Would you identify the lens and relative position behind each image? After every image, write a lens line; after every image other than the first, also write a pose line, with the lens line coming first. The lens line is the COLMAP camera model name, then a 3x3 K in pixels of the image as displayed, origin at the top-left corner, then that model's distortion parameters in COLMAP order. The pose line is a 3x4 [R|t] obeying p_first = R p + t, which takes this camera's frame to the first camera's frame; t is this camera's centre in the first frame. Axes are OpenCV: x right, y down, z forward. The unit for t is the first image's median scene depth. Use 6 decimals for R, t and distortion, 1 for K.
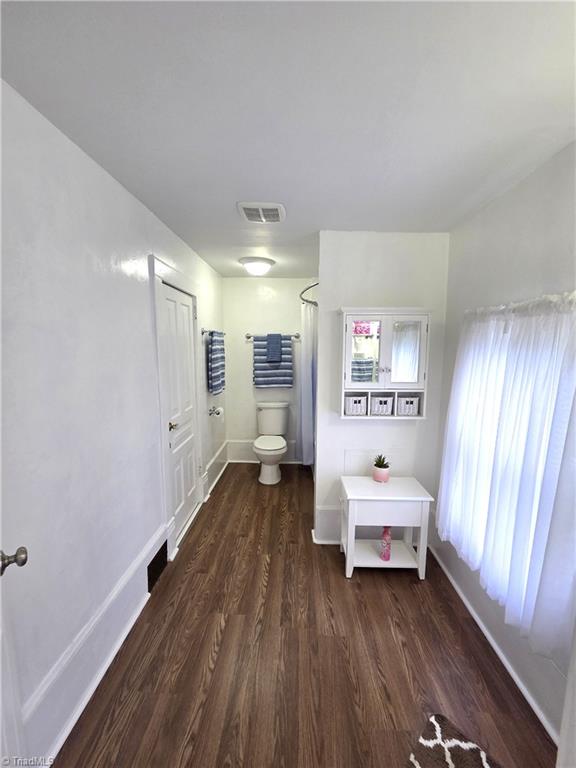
lens RADIAL K [[314.8, 0, 289.0], [0, 314.8, 380.0], [0, 0, 1]] dist [0.000204, 0.000690]
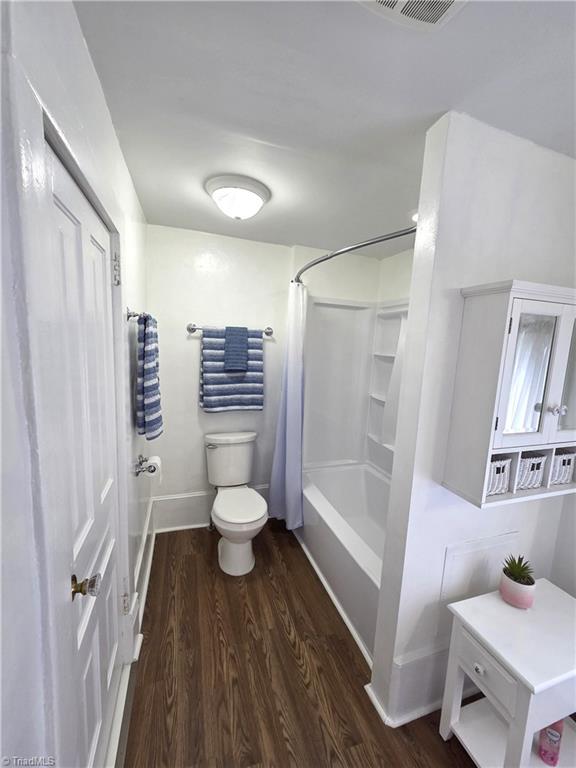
lens RADIAL K [[314.8, 0, 289.3], [0, 314.8, 383.9], [0, 0, 1]] dist [0.000204, 0.000690]
pose [[0.940425, -0.006313, 0.339941, -0.163586], [-0.002568, 0.999667, 0.025670, -0.048322], [-0.339990, -0.025014, 0.940096, 0.366297]]
